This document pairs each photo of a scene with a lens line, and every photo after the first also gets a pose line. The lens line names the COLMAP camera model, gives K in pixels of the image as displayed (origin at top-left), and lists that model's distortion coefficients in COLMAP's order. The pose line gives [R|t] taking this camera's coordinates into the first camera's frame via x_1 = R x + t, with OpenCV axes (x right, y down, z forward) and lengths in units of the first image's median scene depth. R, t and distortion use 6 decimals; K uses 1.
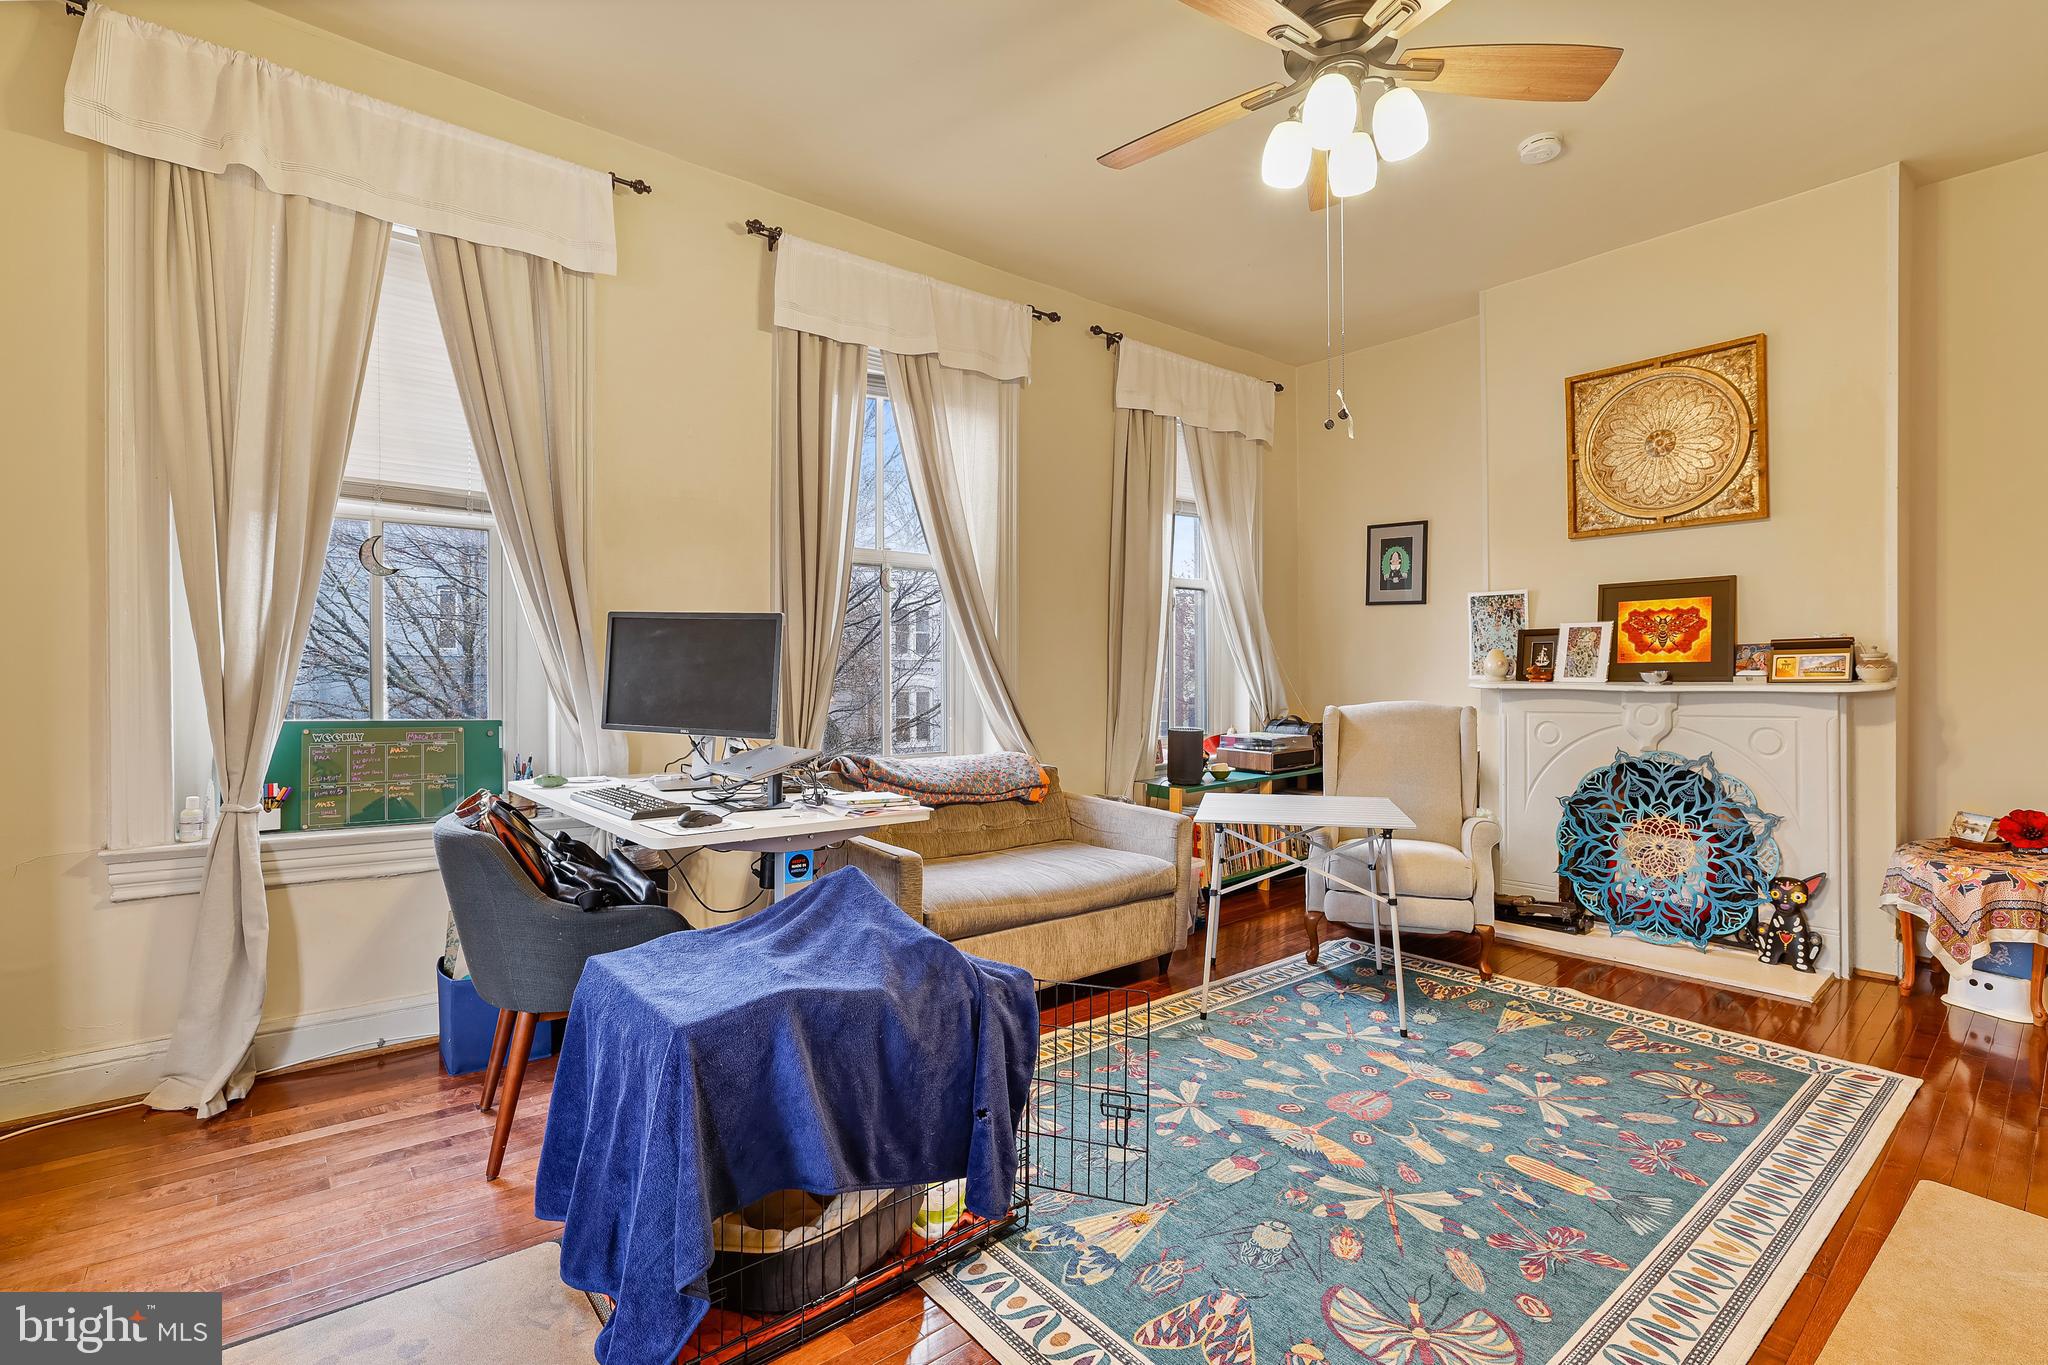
lens RADIAL K [[939.8, 0, 1024.8], [0, 939.8, 675.9], [0, 0, 1]] dist [-0.015214, -0.000078]
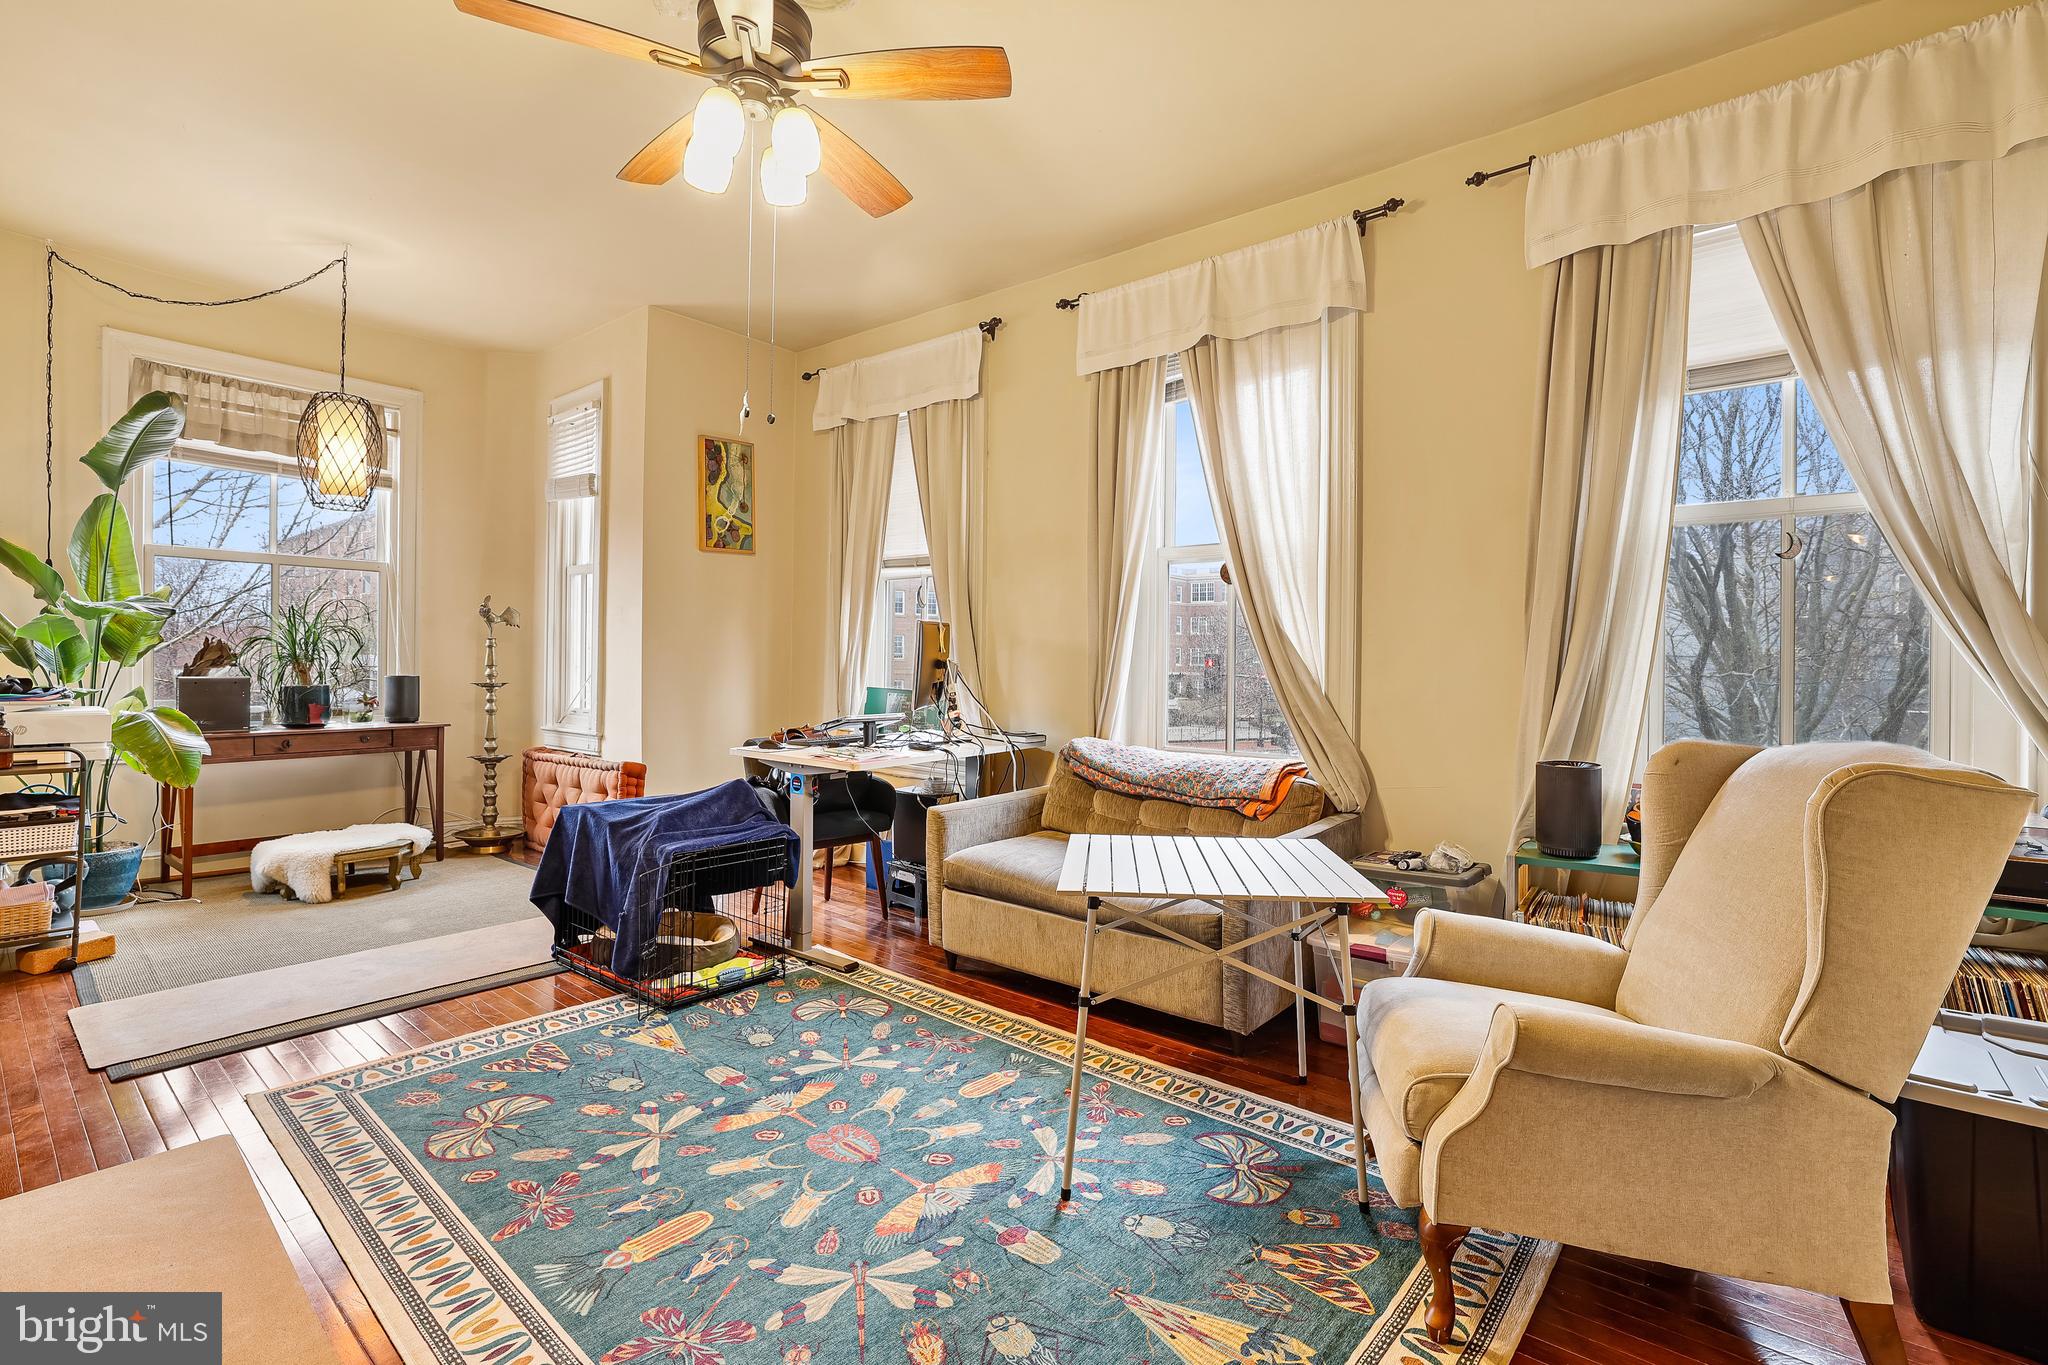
lens RADIAL K [[939.8, 0, 1025.1], [0, 939.8, 678.0], [0, 0, 1]] dist [-0.015214, -0.000078]
pose [[0.167751, 0.016836, -0.985686, 1.230880], [-0.005419, 0.999855, 0.016156, -0.008483], [0.985814, 0.002632, 0.167818, 0.982584]]
